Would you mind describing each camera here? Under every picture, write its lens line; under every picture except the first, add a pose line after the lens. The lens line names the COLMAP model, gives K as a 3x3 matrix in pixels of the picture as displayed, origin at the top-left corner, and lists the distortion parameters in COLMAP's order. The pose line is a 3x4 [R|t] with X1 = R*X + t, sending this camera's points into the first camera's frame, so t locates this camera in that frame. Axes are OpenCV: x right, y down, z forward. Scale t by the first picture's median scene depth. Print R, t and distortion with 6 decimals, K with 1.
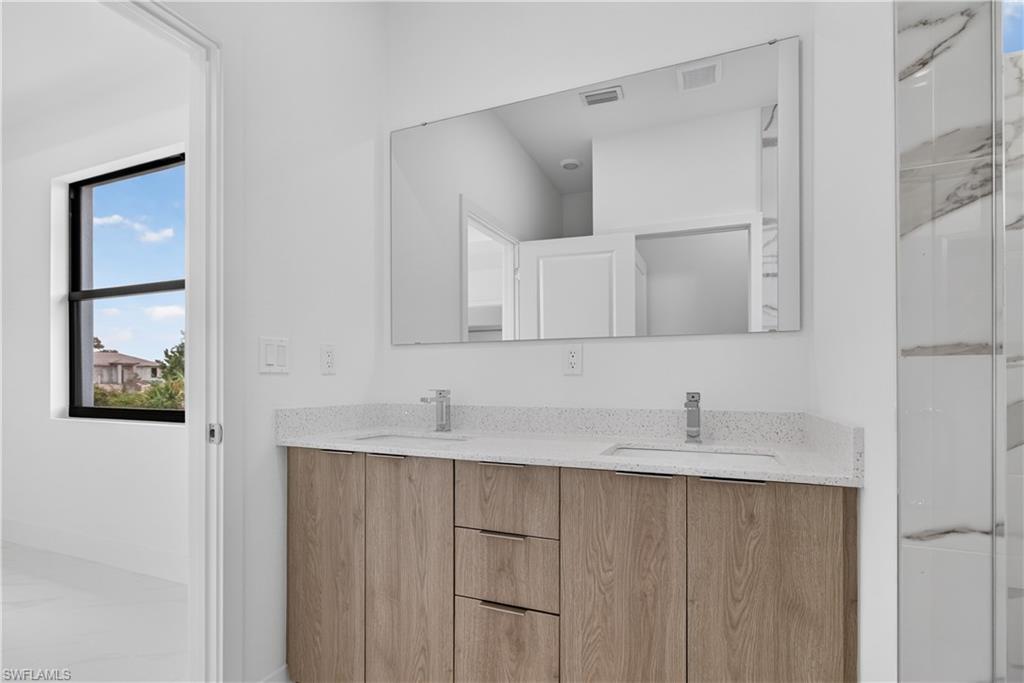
lens RADIAL K [[483.5, 0, 514.0], [0, 483.5, 376.9], [0, 0, 1]] dist [0.002659, 0.000349]
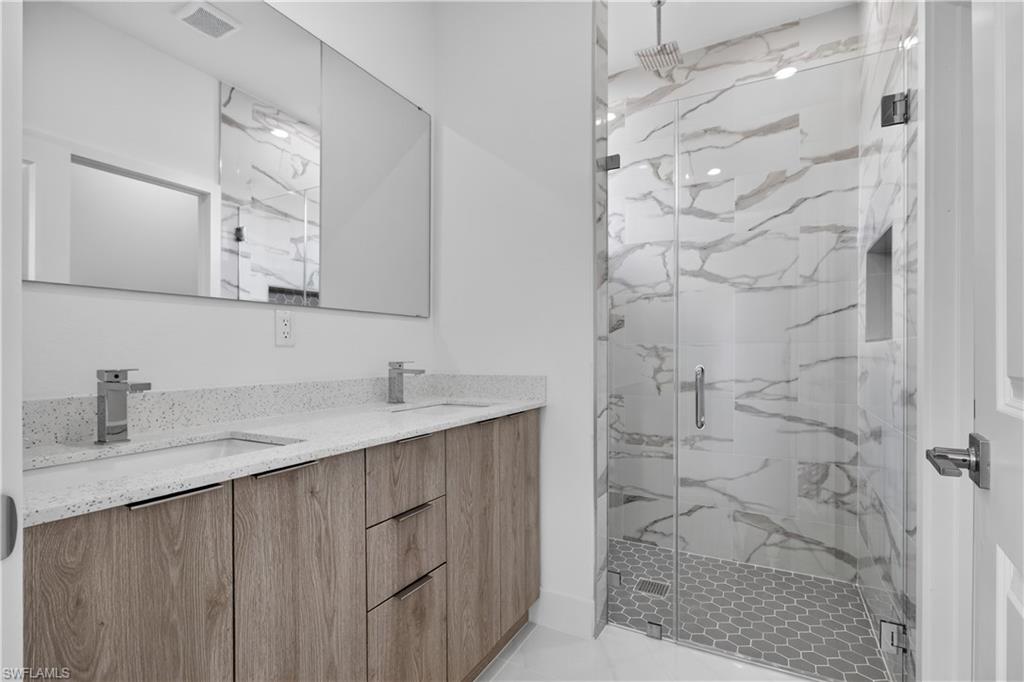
lens RADIAL K [[464.2, 0, 514.1], [0, 464.2, 354.2], [0, 0, 1]] dist [0.001312, 0.000284]
pose [[0.115299, -0.002590, 0.993327, -0.953628], [0.000172, 0.999997, 0.002588, 0.013378], [-0.993331, -0.000127, 0.115299, 0.727811]]
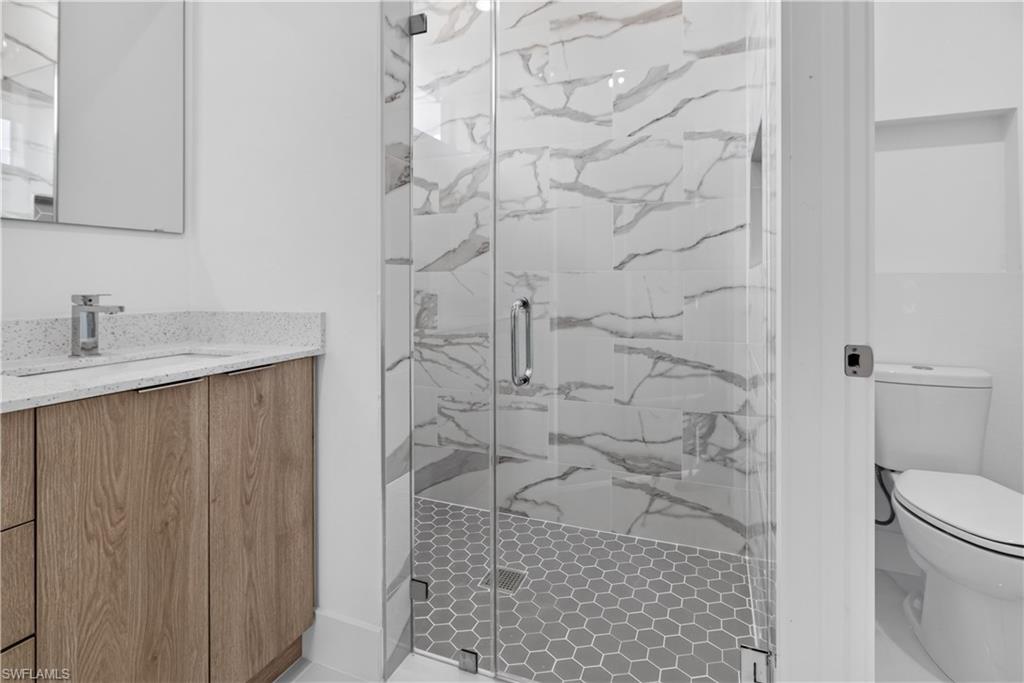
lens RADIAL K [[486.2, 0, 511.3], [0, 486.2, 280.9], [0, 0, 1]] dist [-0.001444, 0.000938]
pose [[-0.000029, 0.005757, 0.999983, -0.576061], [0.002232, 0.999981, -0.005757, 0.017753], [-0.999998, 0.002232, -0.000042, 0.354330]]
